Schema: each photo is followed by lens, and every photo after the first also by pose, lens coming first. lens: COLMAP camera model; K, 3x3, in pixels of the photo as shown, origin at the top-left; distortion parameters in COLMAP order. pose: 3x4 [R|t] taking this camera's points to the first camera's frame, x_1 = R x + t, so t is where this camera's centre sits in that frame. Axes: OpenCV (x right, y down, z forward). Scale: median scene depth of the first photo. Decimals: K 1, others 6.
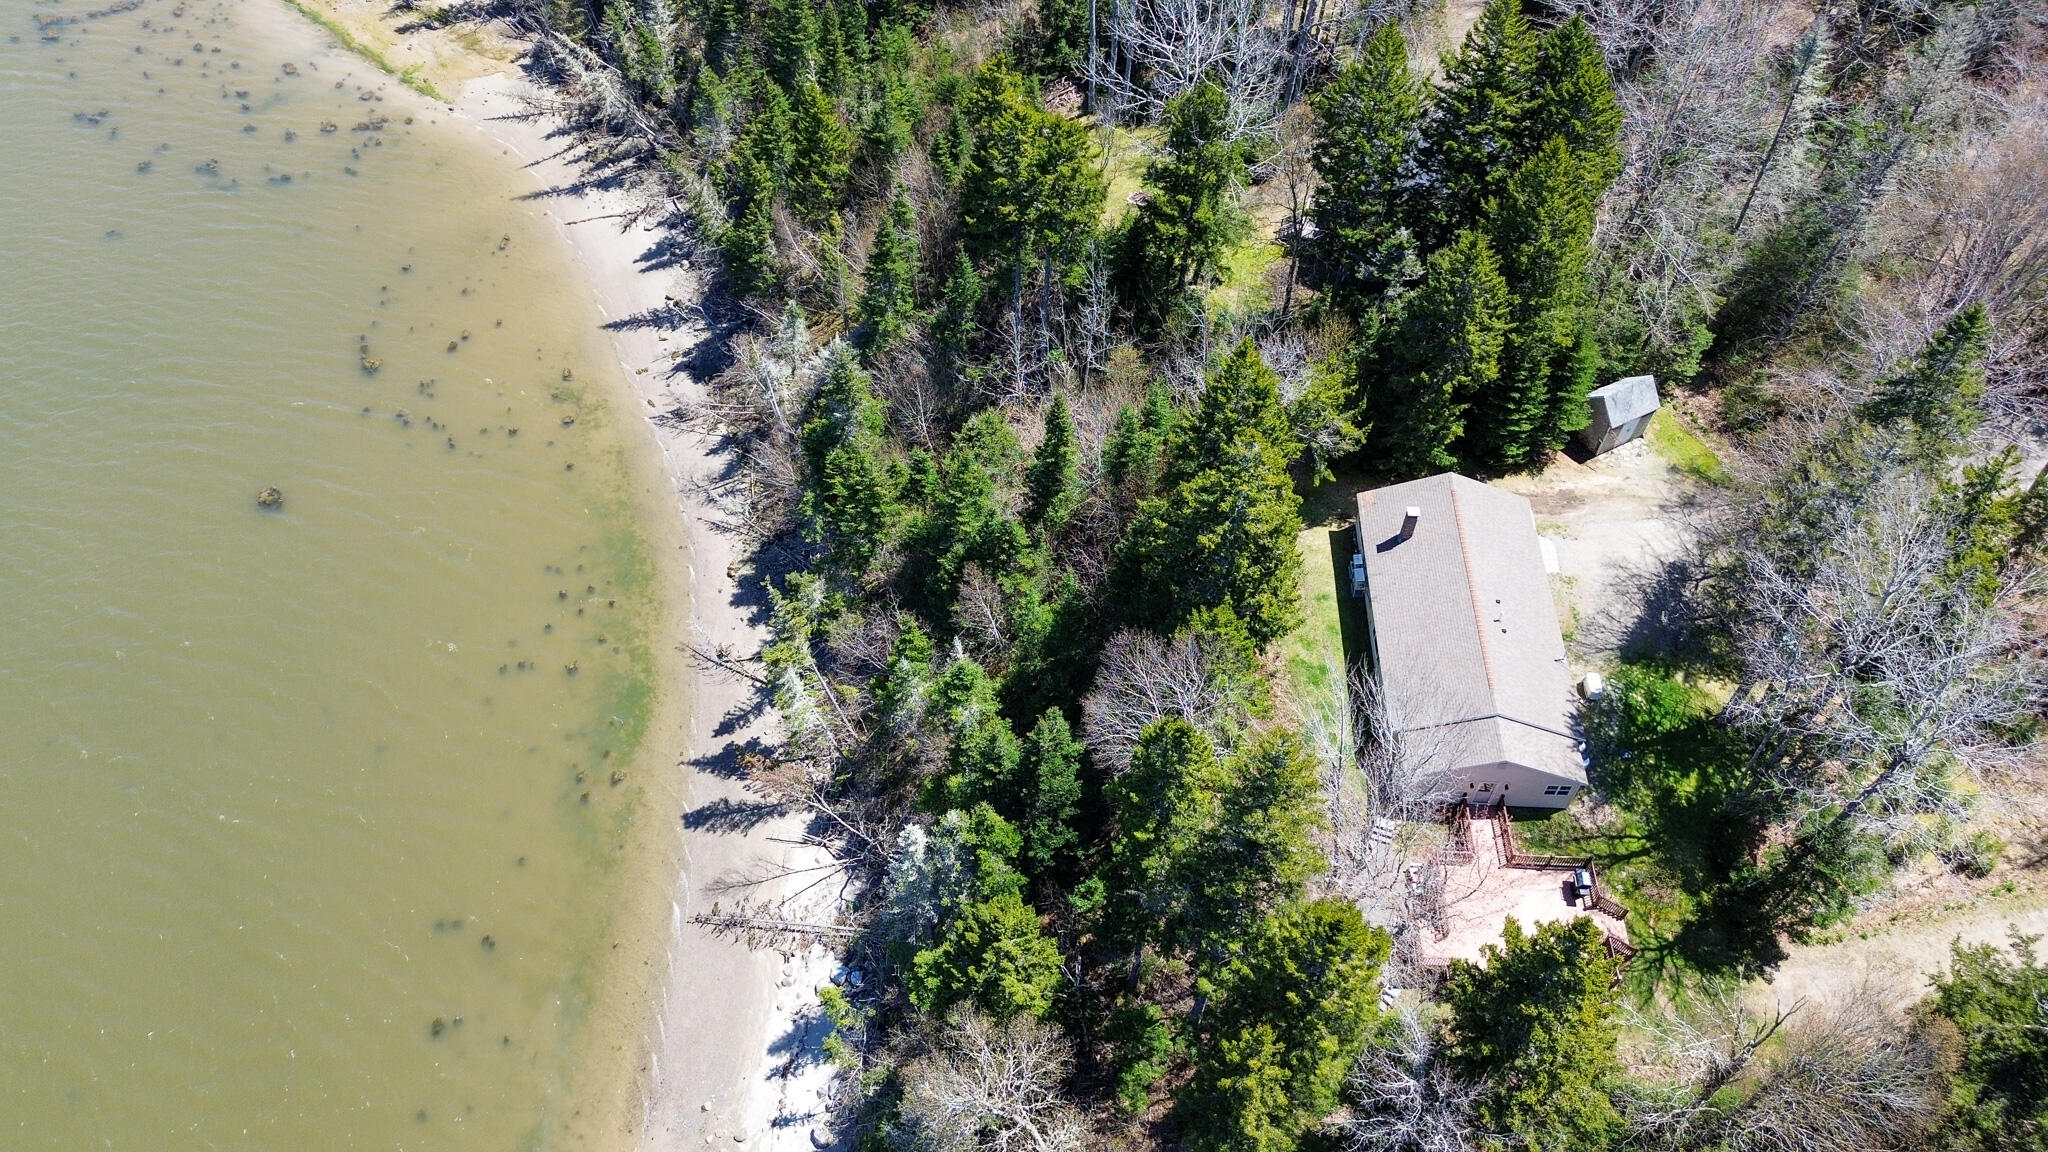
lens RADIAL K [[1454.3, 0, 1024.0], [0, 1454.3, 576.0], [0, 0, 1]] dist [0.070413, -0.062082]
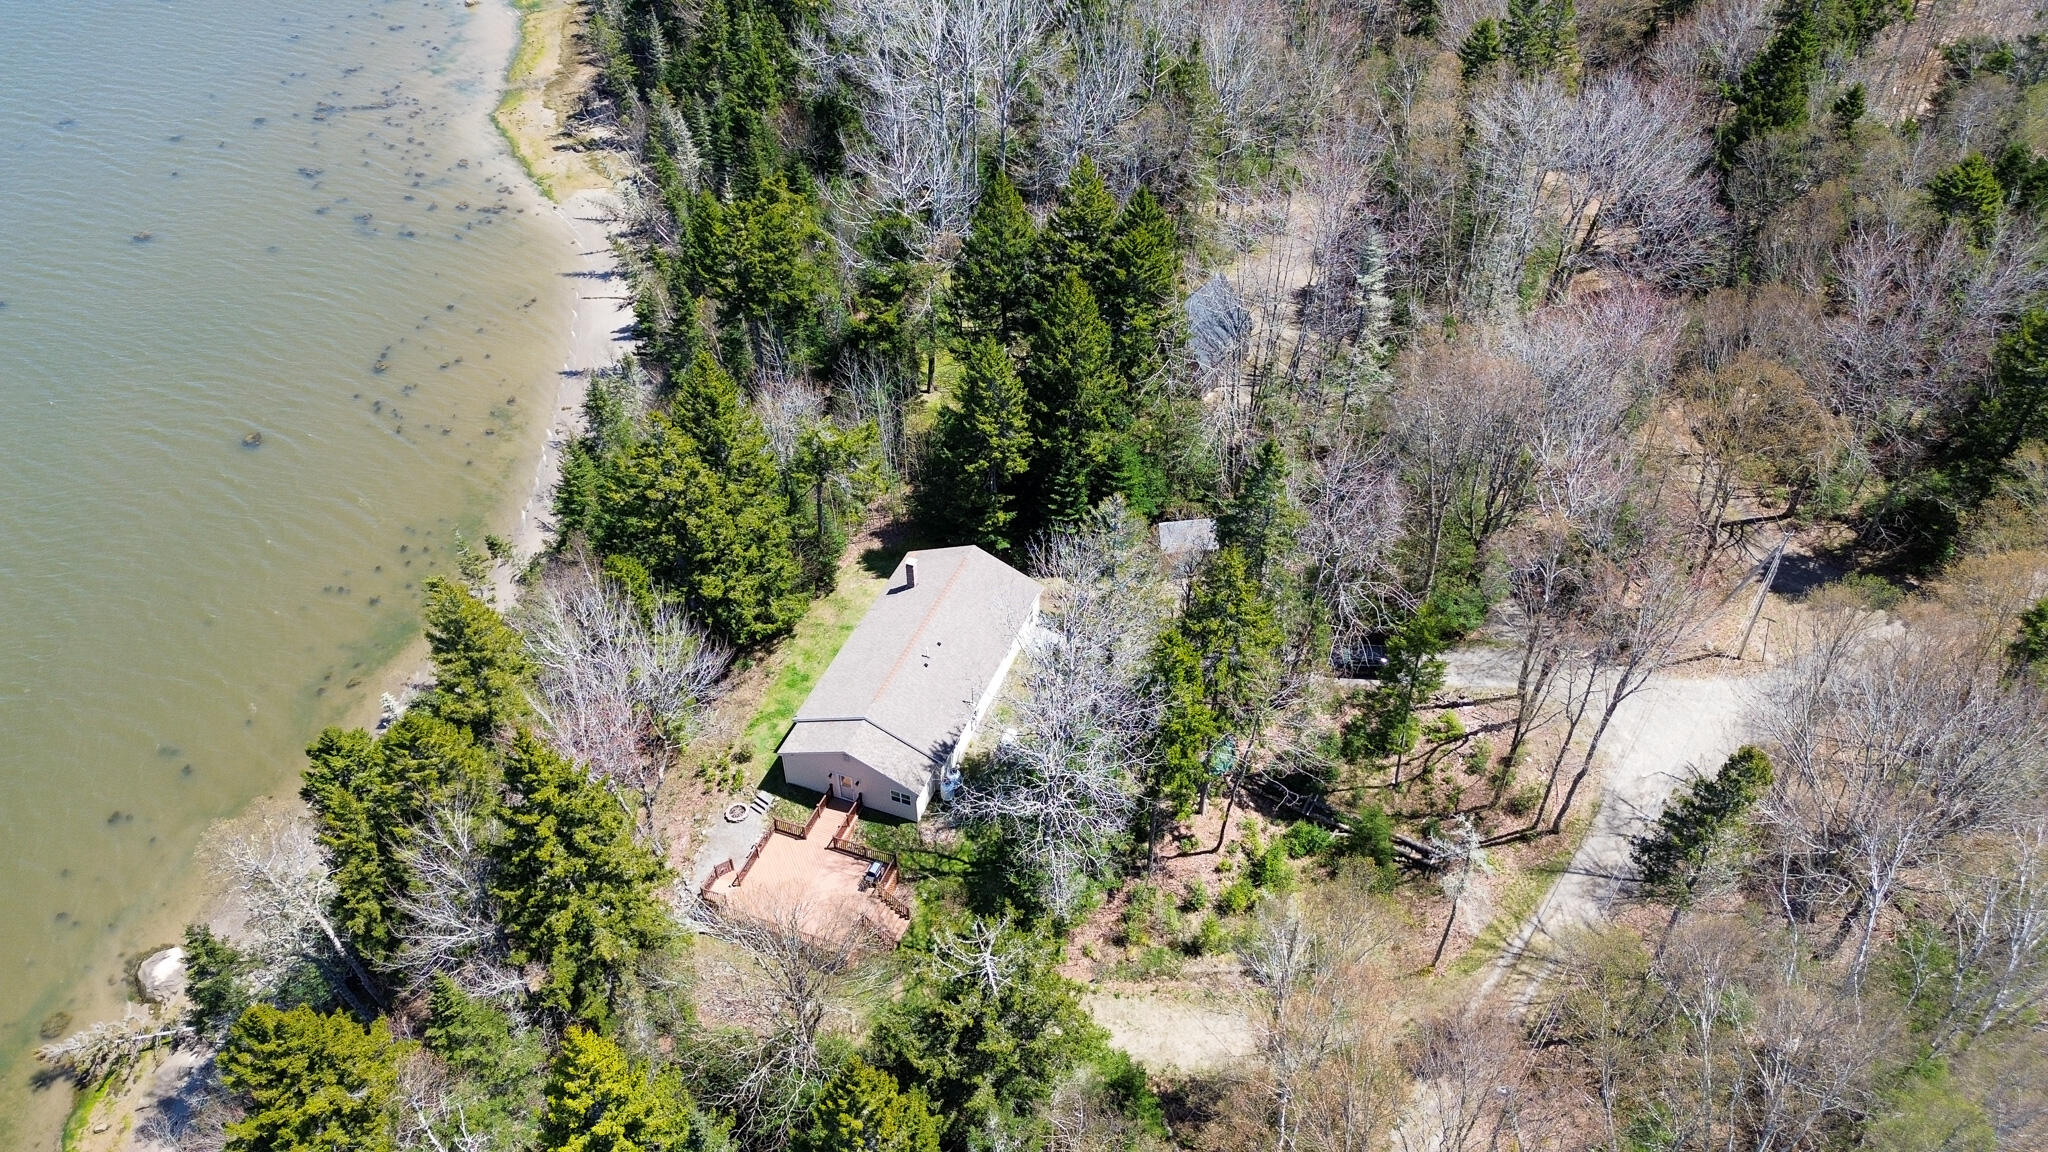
lens RADIAL K [[1454.3, 0, 1024.0], [0, 1454.3, 576.0], [0, 0, 1]] dist [0.070413, -0.062082]
pose [[0.947114, 0.206339, -0.245761, 0.424867], [-0.245657, 0.958962, -0.141578, 0.071744], [0.206463, 0.194463, 0.958935, -0.055321]]
